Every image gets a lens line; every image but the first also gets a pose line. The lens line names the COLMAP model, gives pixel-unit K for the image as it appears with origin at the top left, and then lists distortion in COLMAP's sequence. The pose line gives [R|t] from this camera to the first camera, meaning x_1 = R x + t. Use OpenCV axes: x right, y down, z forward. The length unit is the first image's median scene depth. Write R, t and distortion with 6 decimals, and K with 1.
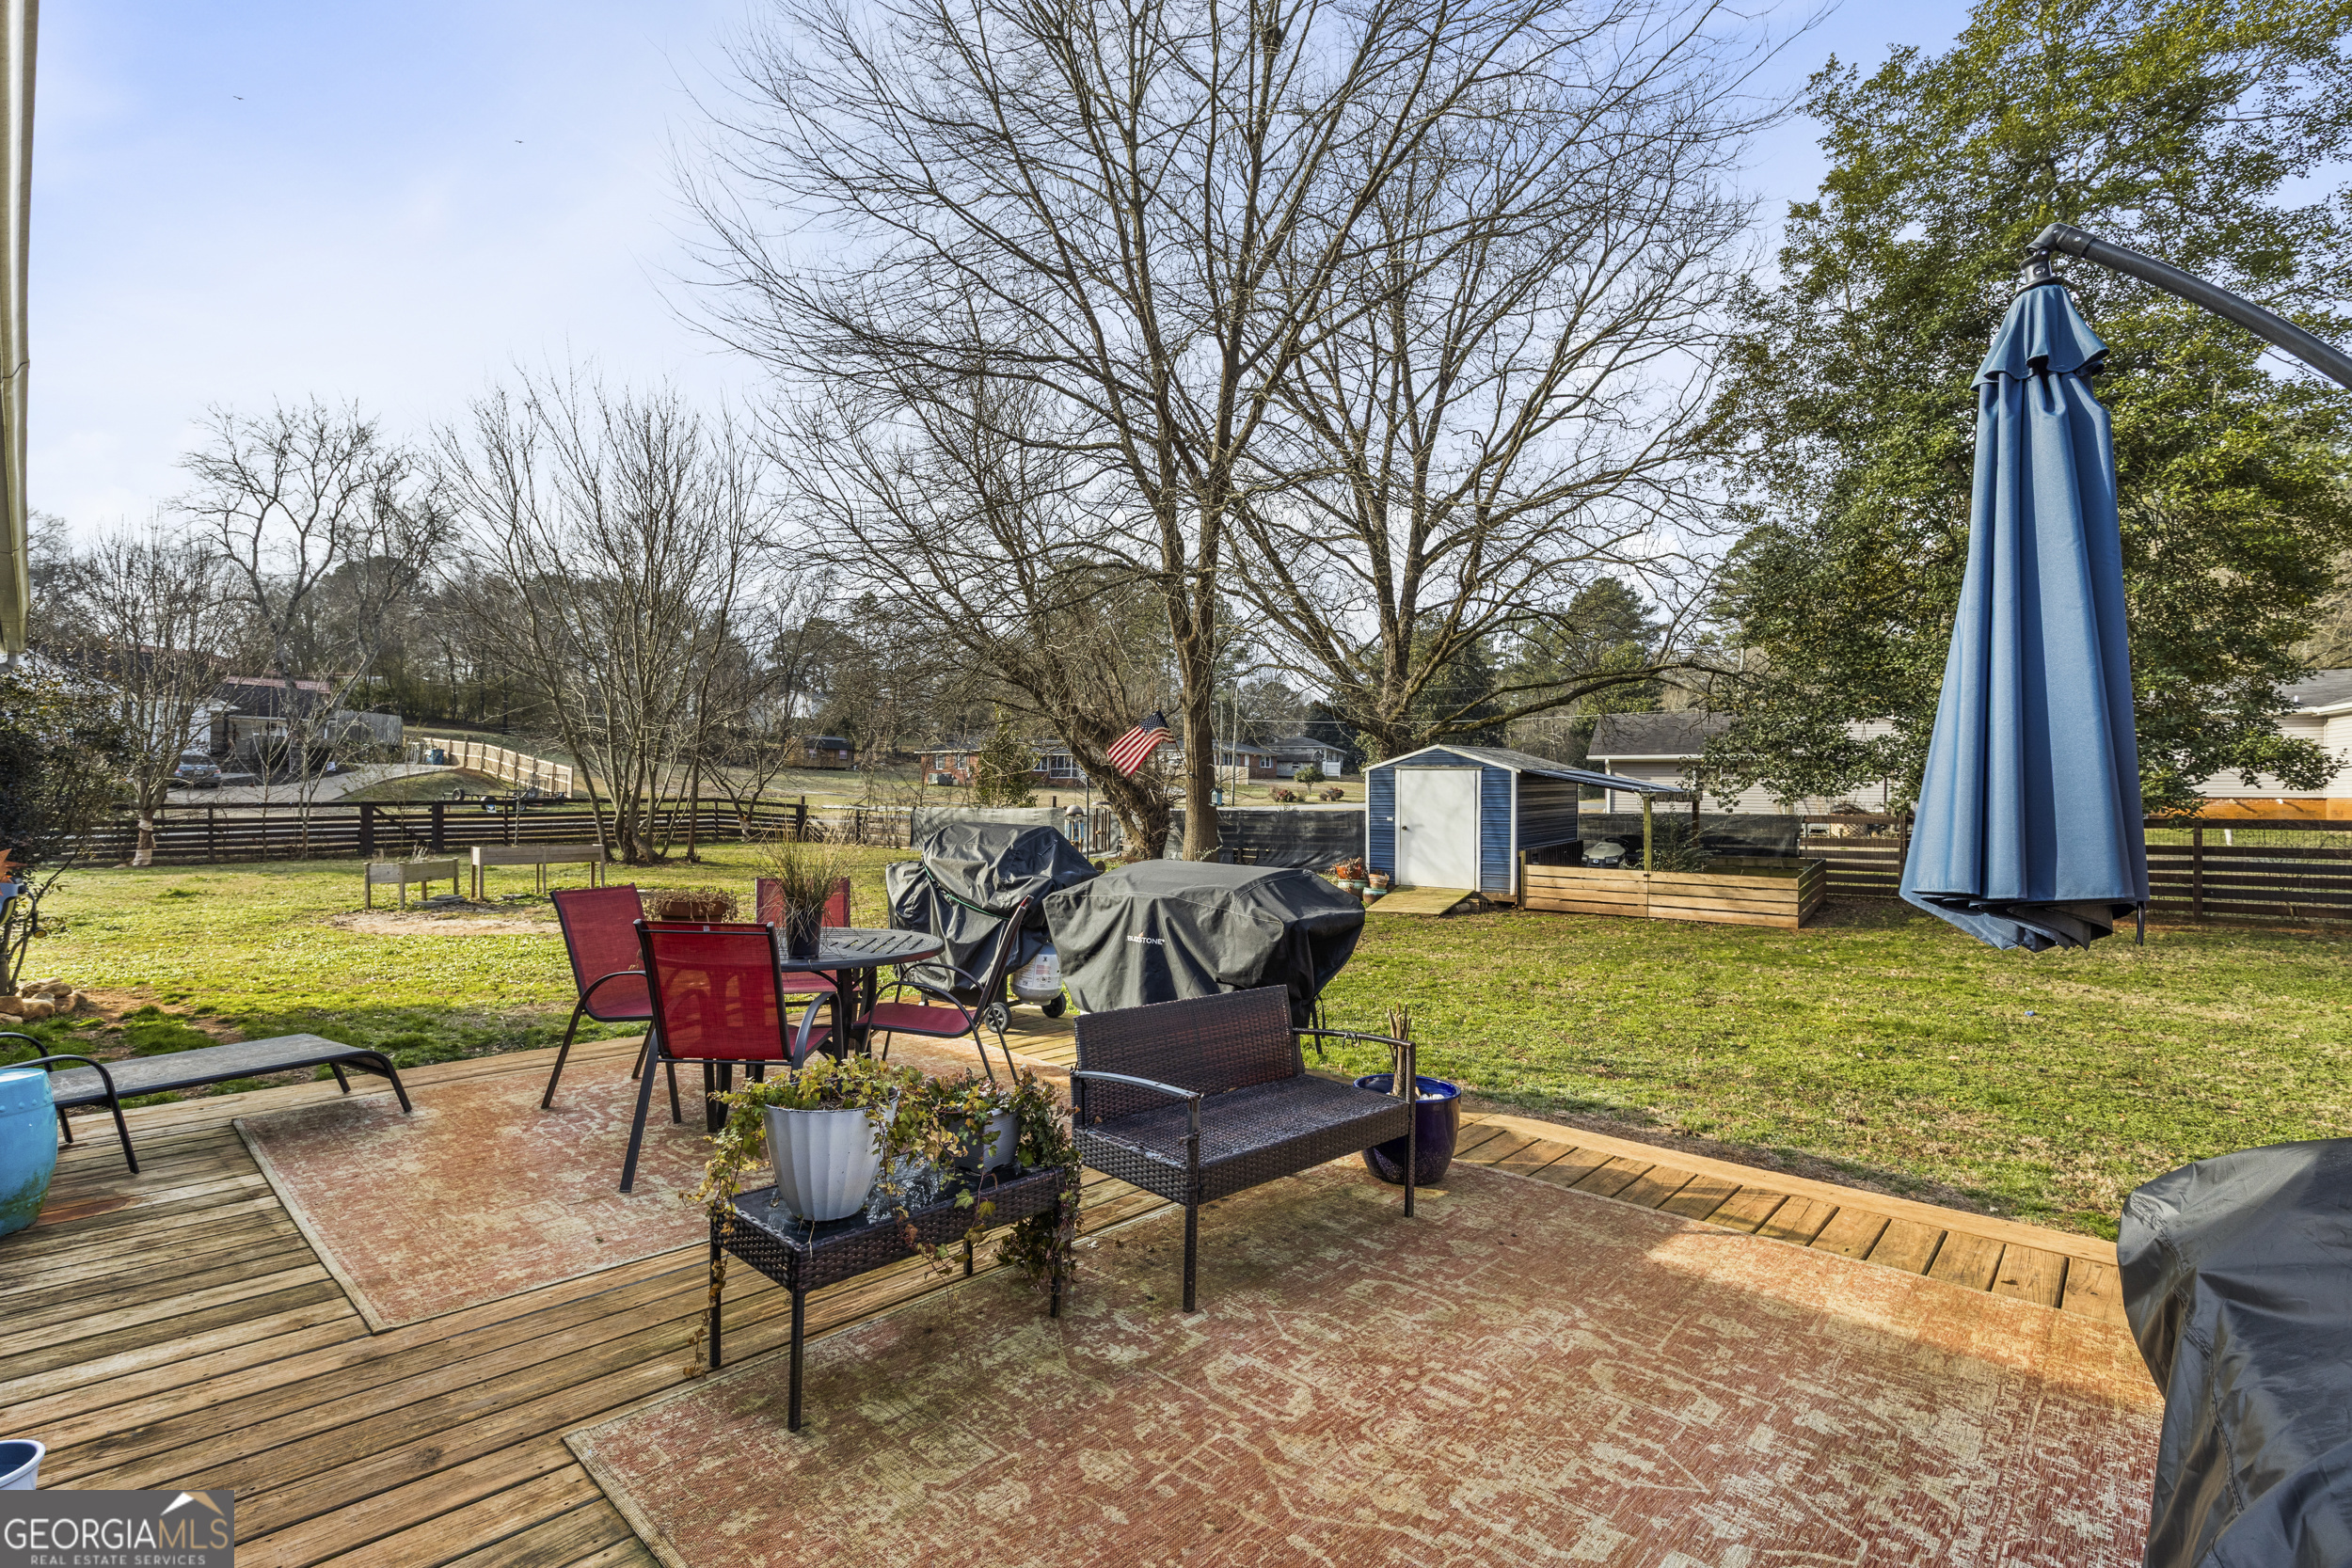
lens RADIAL K [[1053.1, 0, 1176.0], [0, 1053.1, 784.0], [0, 0, 1]] dist [0.000461, -0.000513]
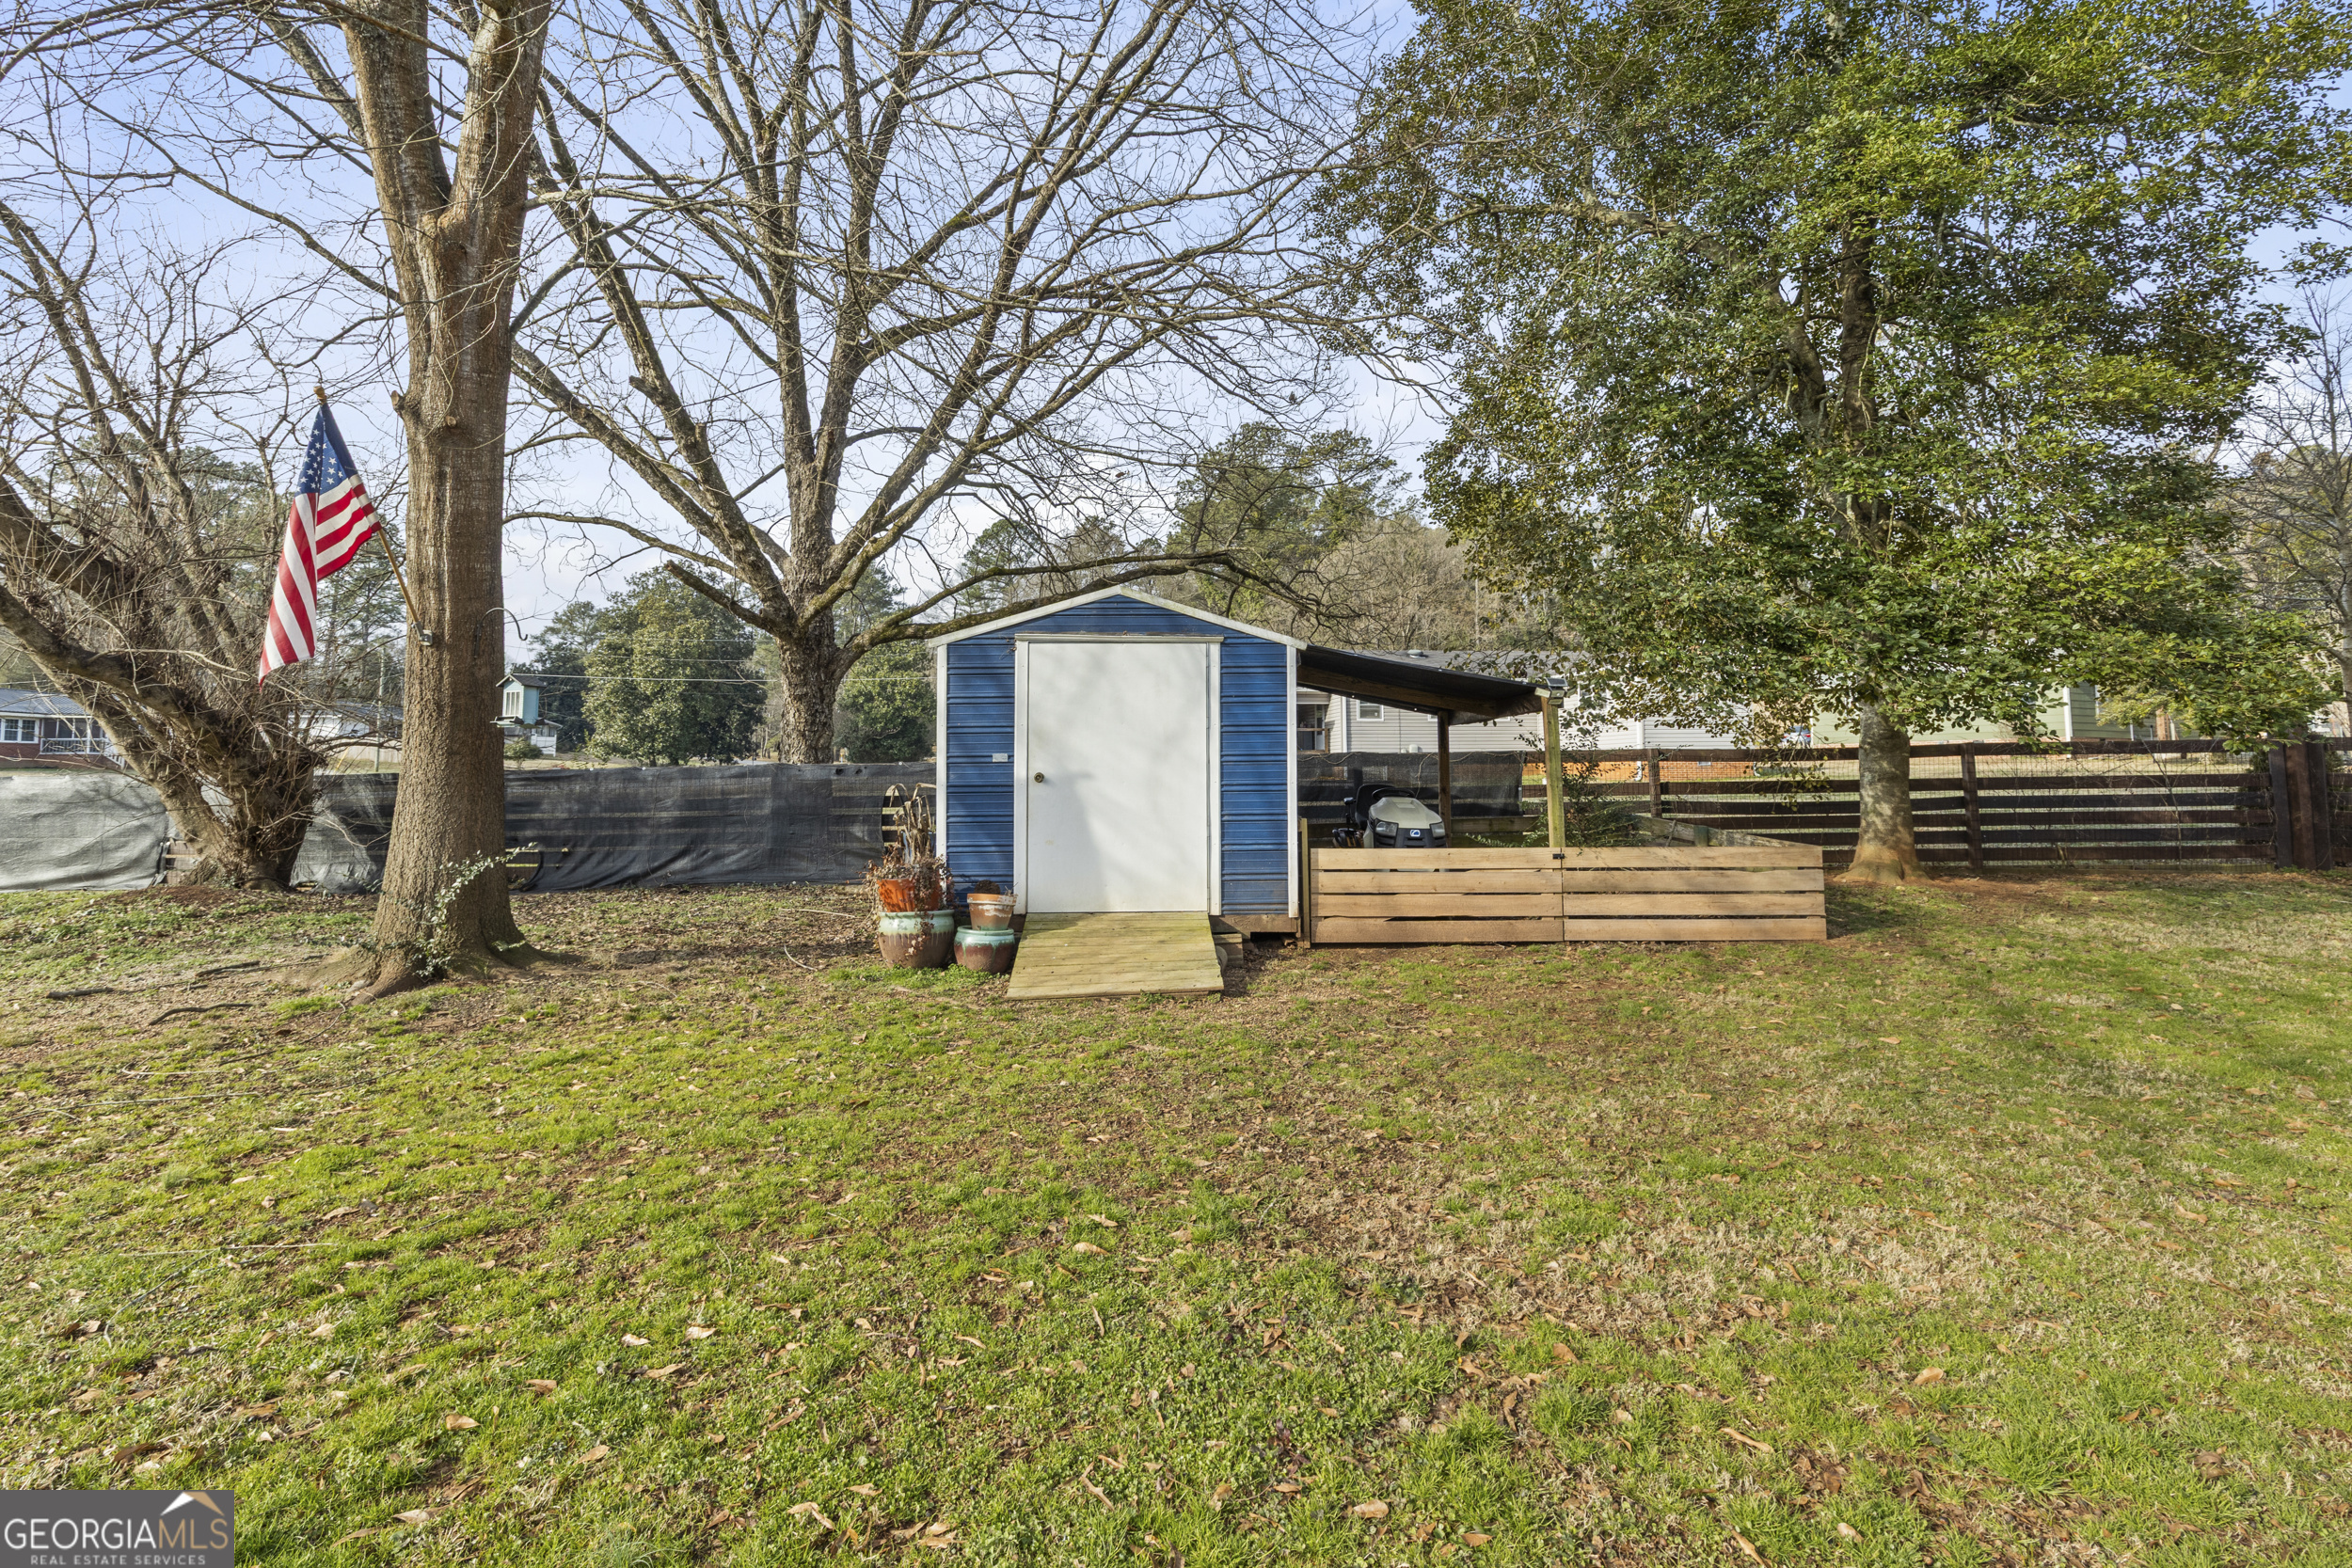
lens RADIAL K [[1112.6, 0, 1173.7], [0, 1112.6, 695.8], [0, 0, 1]] dist [0.002868, 0.000125]
pose [[0.785874, 0.029458, 0.617685, -0.019253], [0.008607, 0.998247, -0.058558, 0.035298], [-0.618327, 0.051336, 0.784242, 0.607167]]
